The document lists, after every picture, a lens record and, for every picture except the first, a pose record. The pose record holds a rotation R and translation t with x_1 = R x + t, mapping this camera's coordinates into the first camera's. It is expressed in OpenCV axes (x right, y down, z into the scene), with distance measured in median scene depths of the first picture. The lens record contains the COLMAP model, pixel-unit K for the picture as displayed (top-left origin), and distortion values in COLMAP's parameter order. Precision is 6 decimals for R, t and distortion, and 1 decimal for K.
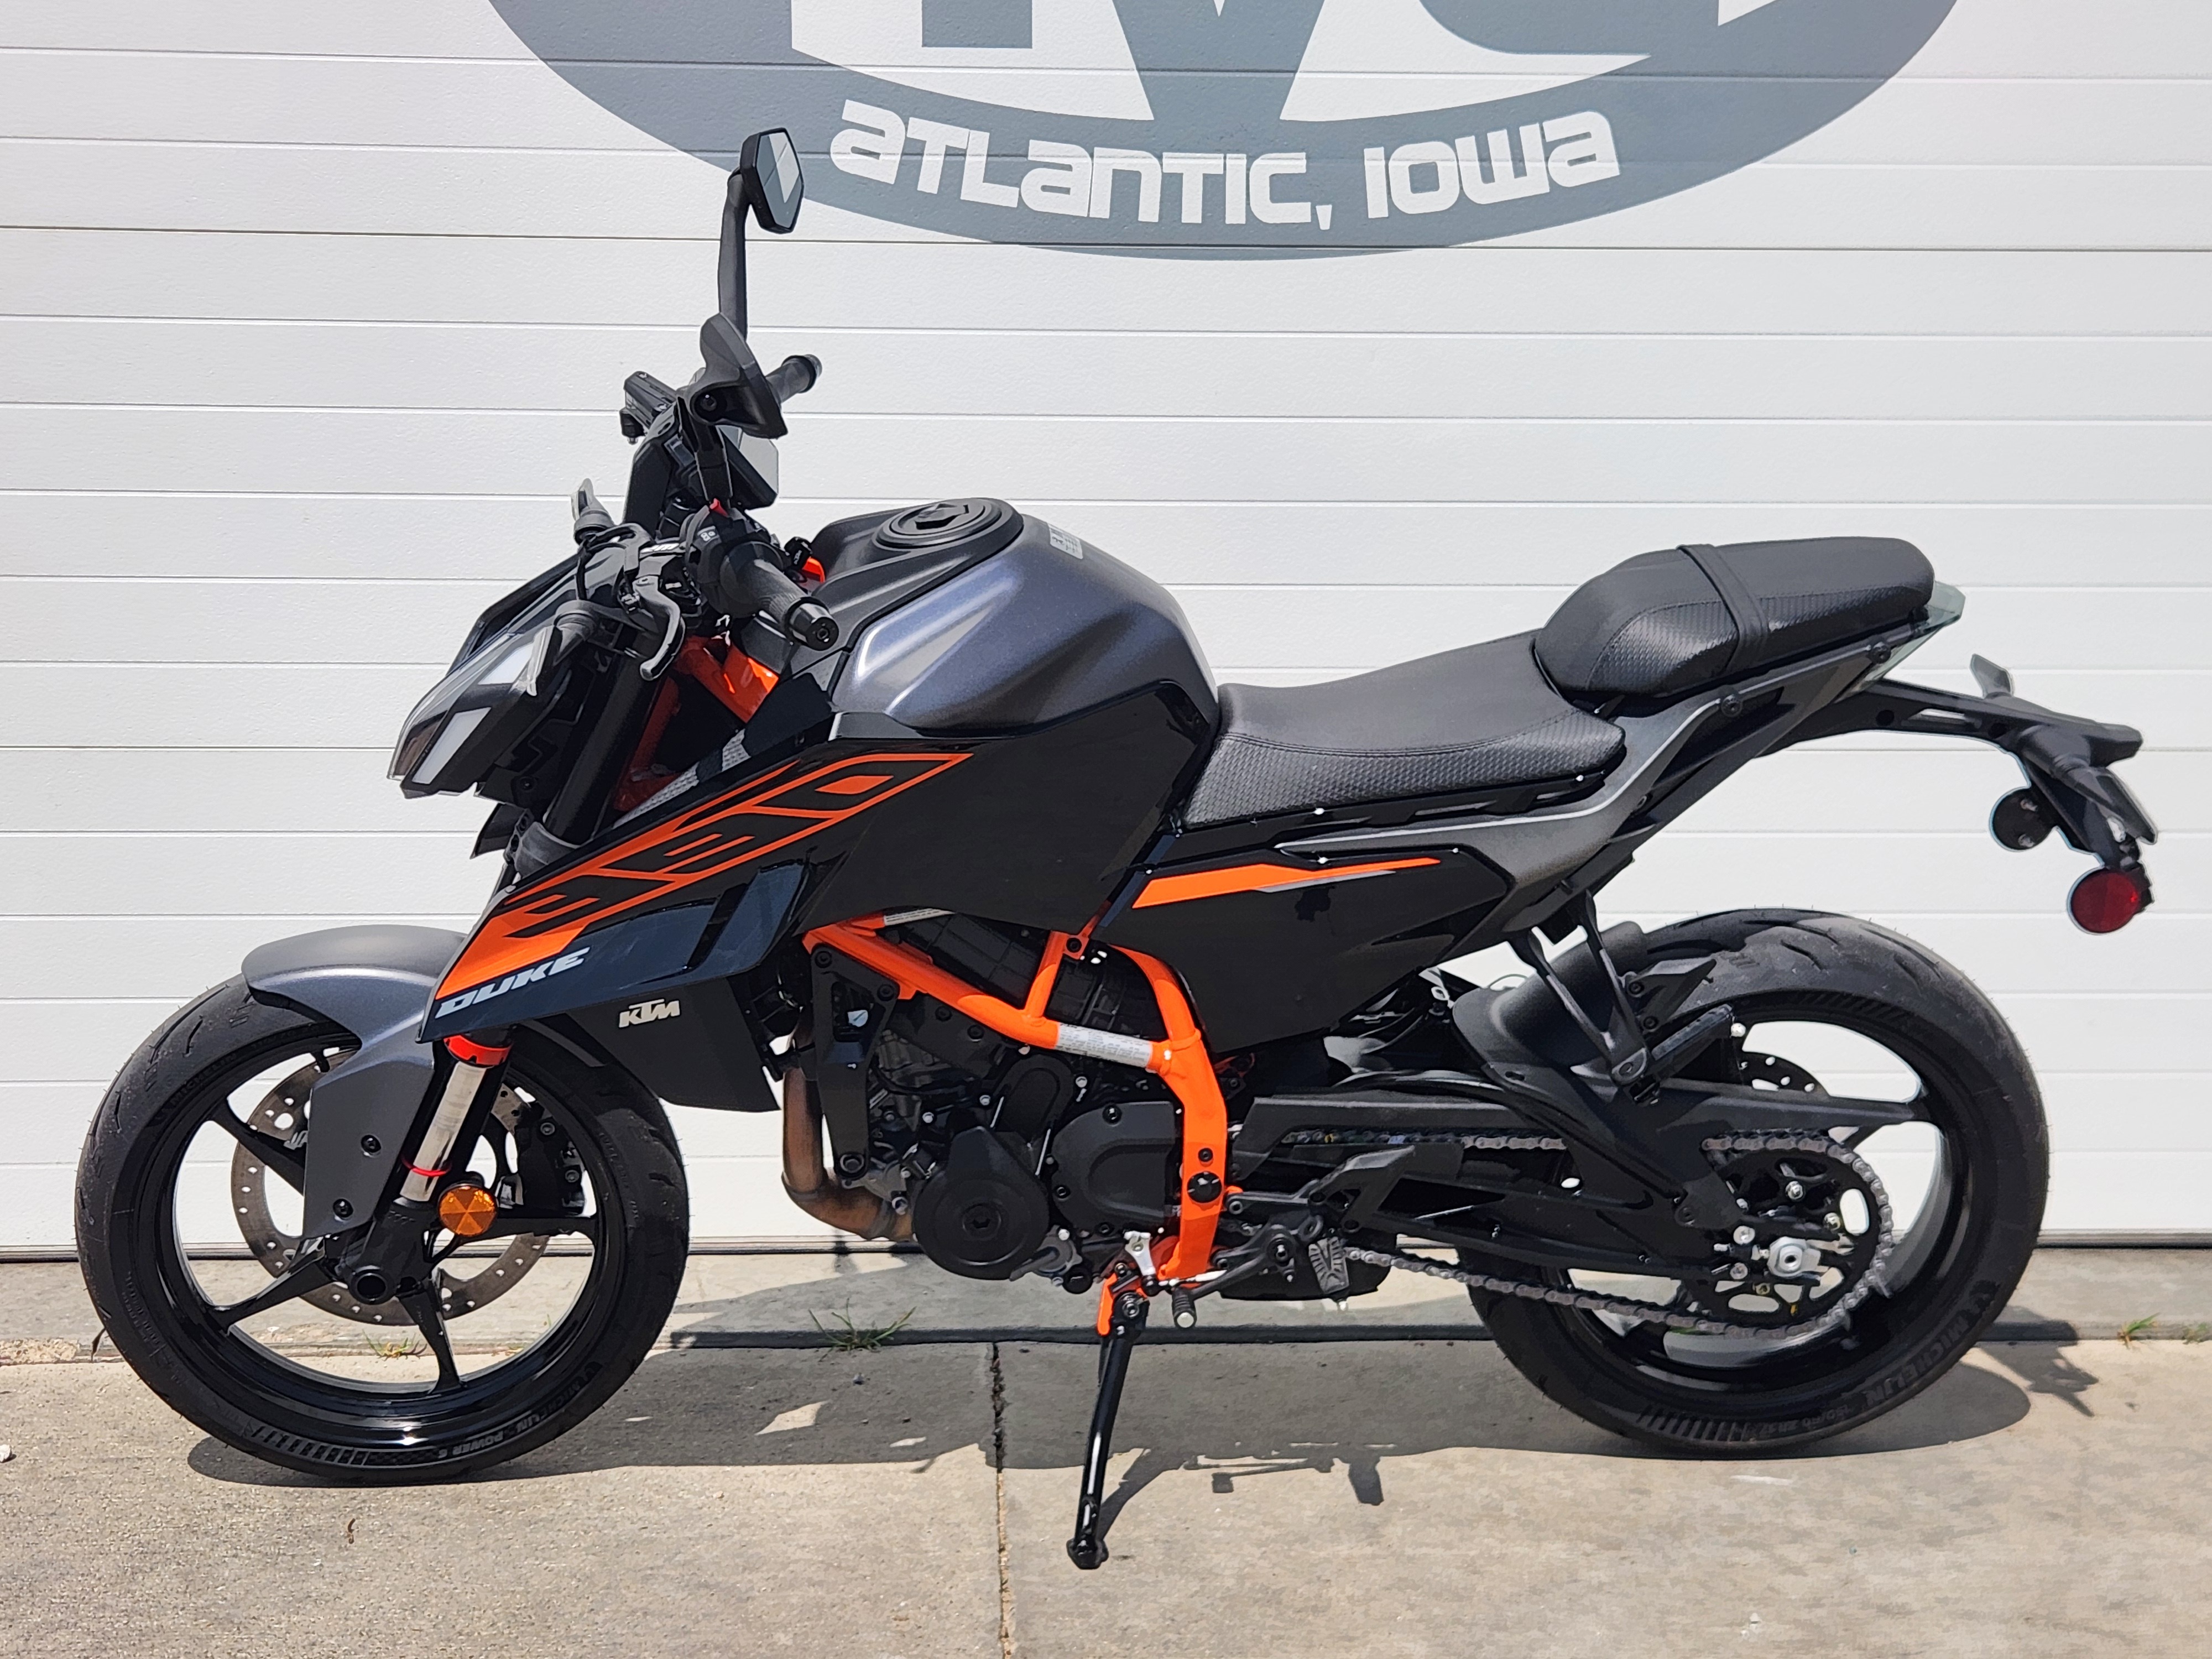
lens RADIAL K [[2953.3, 0, 1112.0], [0, 2953.3, 836.0], [0, 0, 1]] dist [0.065533, 0.000000]
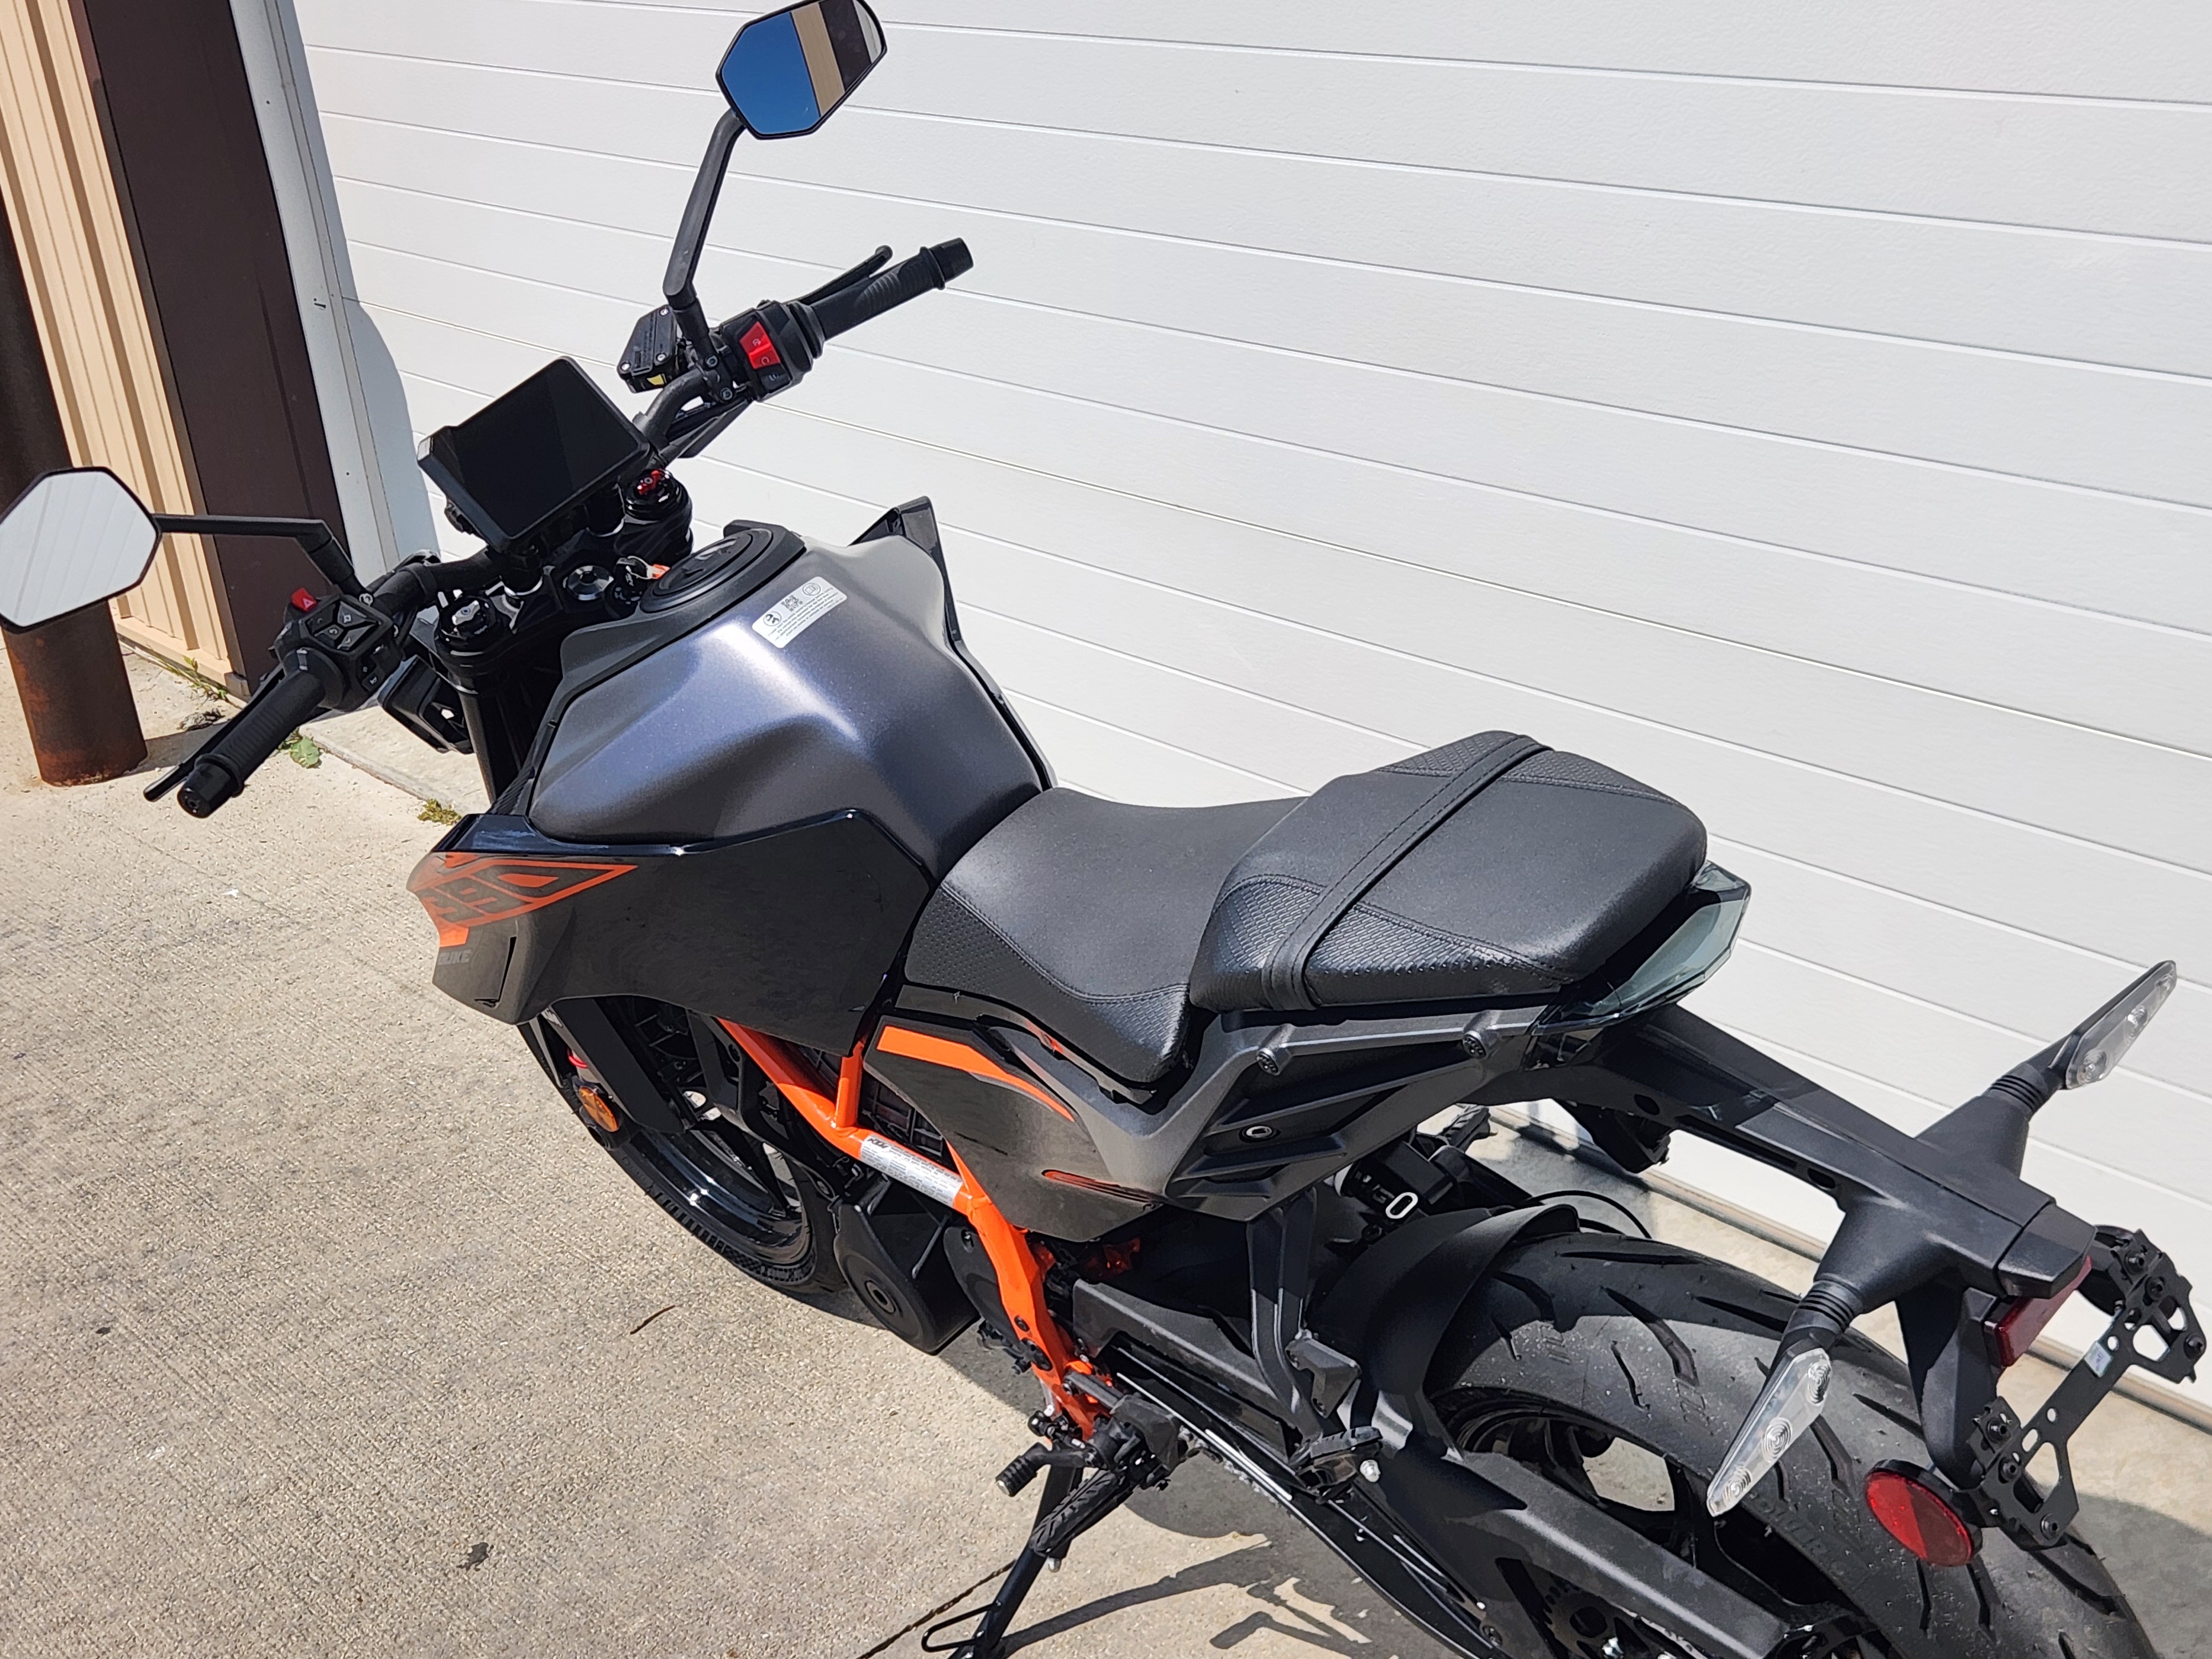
lens RADIAL K [[2953.3, 0, 1095.1], [0, 2953.3, 850.1], [0, 0, 1]] dist [0.065533, 0.000000]
pose [[0.581718, 0.256638, -0.771843, 0.633675], [0.018636, 0.944466, 0.328081, -0.283795], [0.813177, -0.205235, 0.544630, 0.562710]]
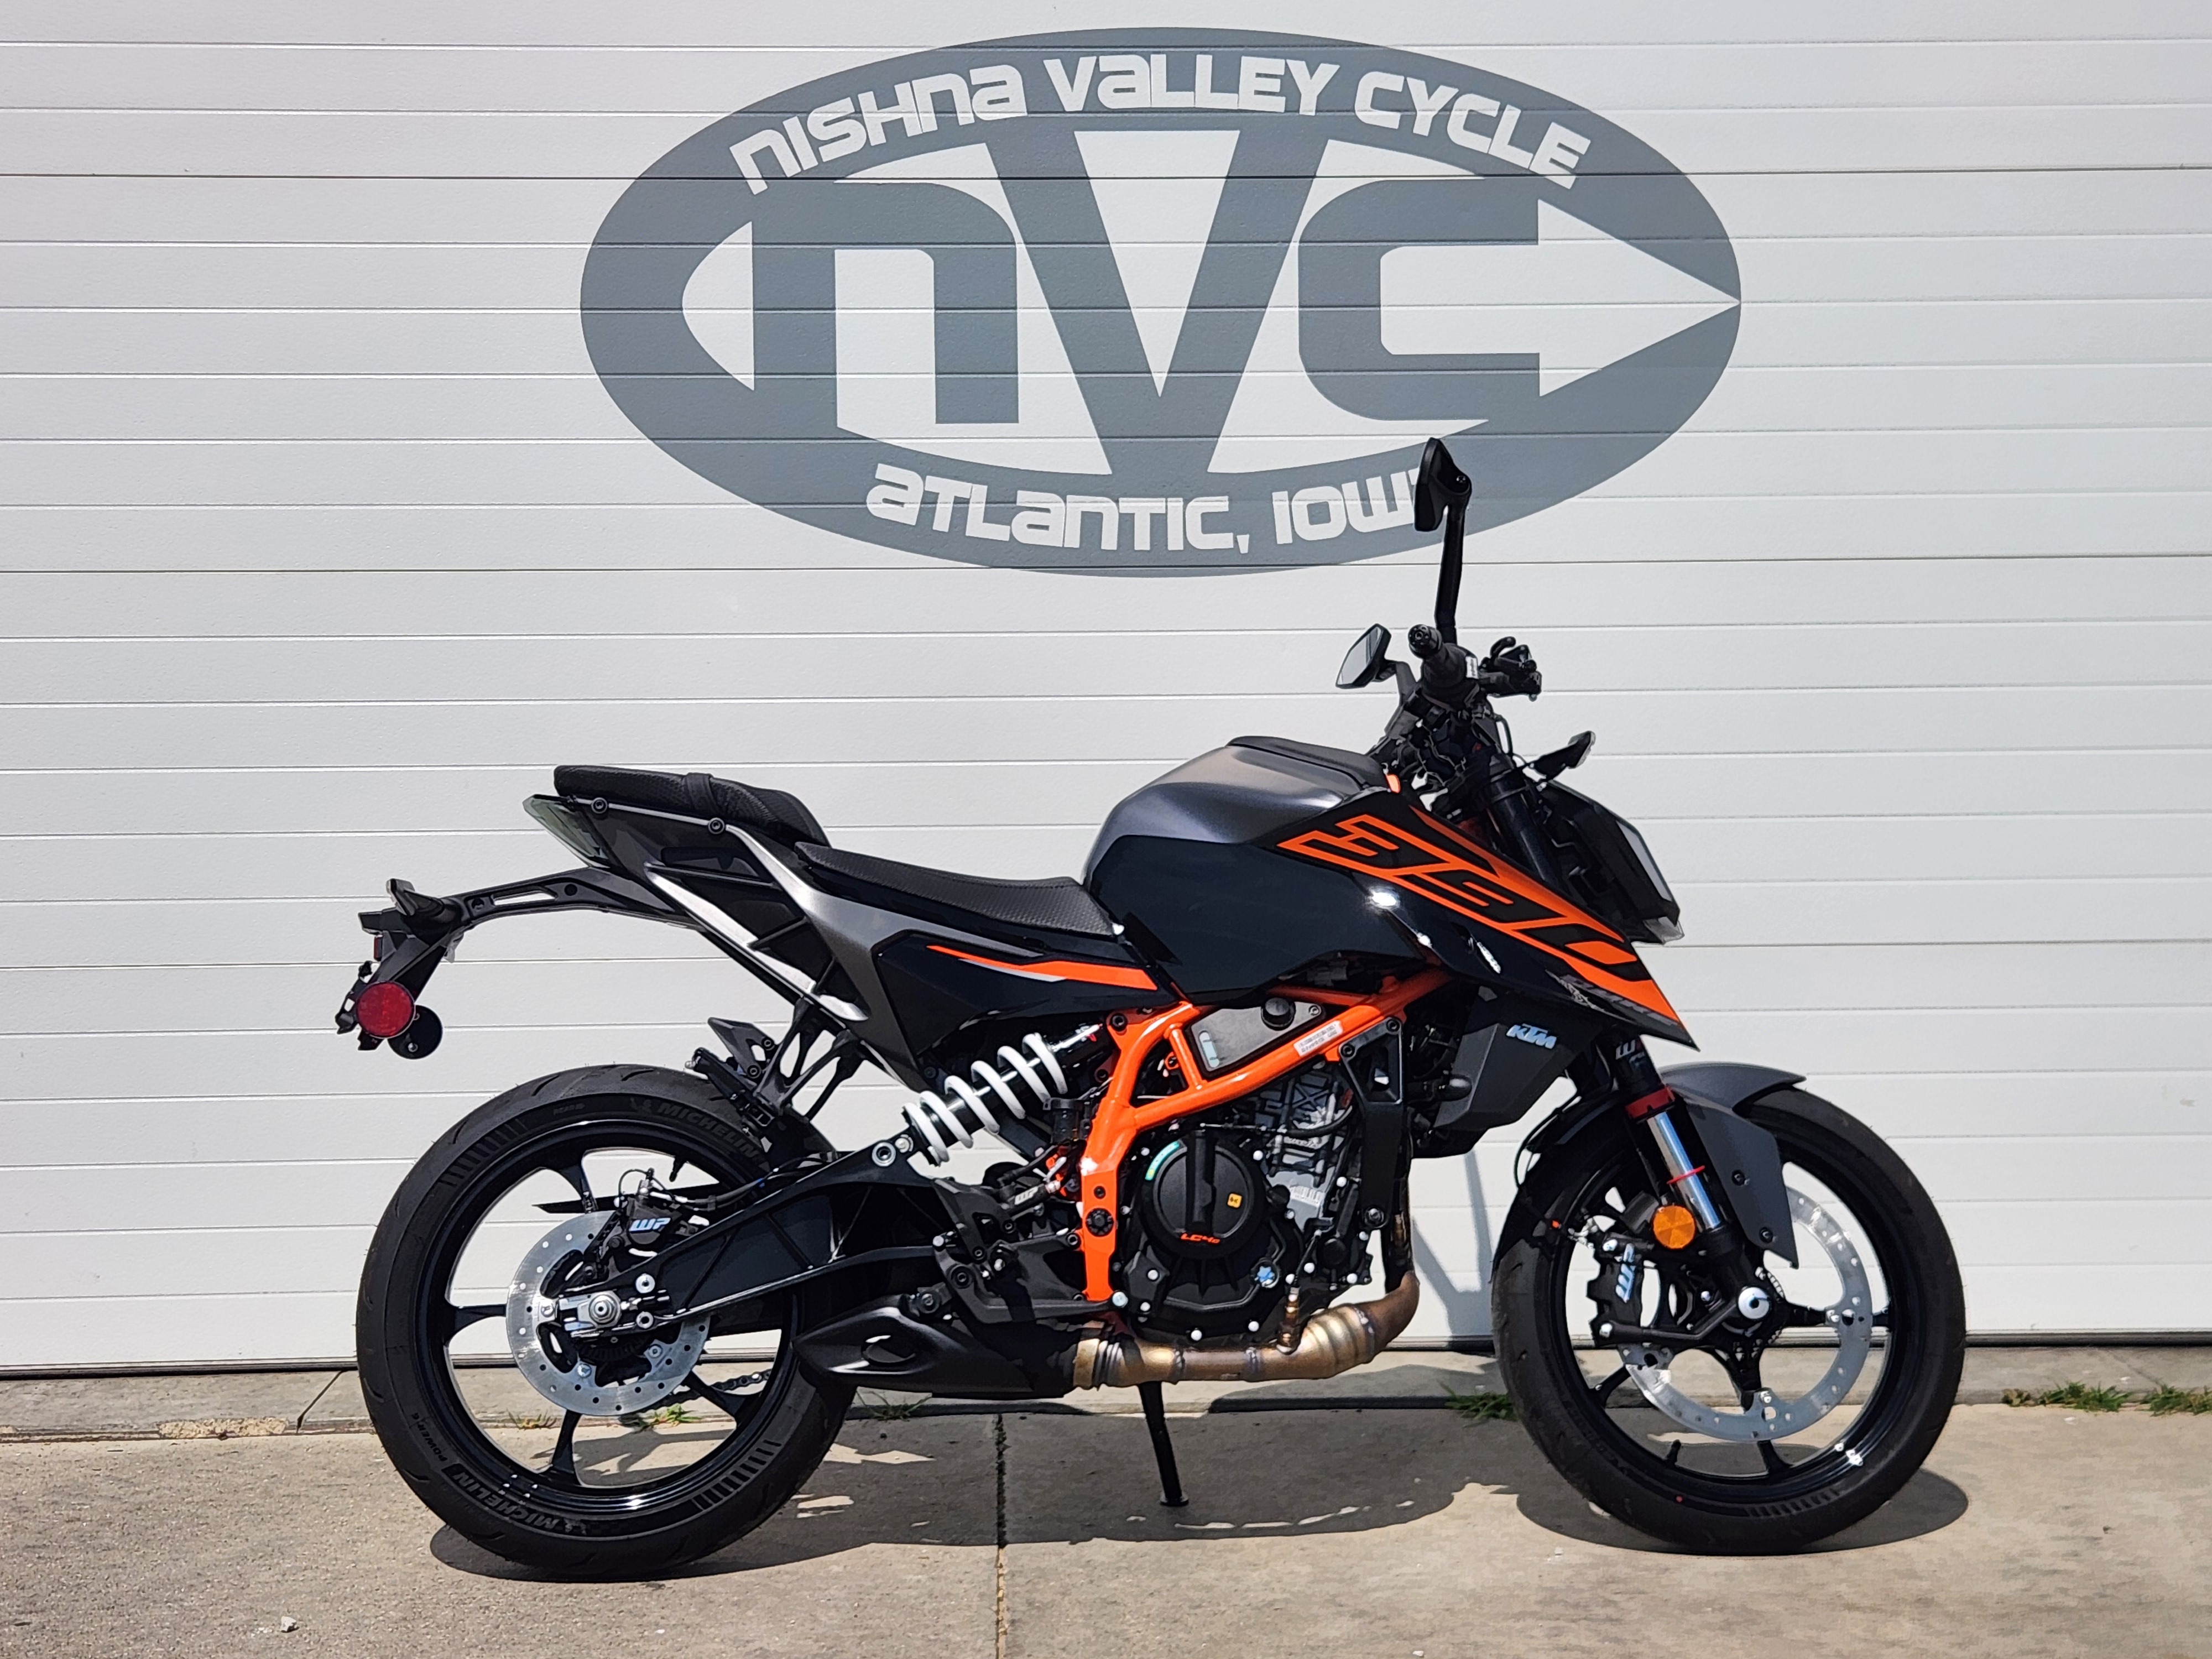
lens RADIAL K [[2953.3, 0, 1099.4], [0, 2953.3, 822.0], [0, 0, 1]] dist [0.065533, 0.000000]
pose [[0.999699, -0.017250, -0.017426, 0.035087], [0.014922, 0.991940, -0.125826, 0.093925], [0.019456, 0.125528, 0.991899, -0.345442]]
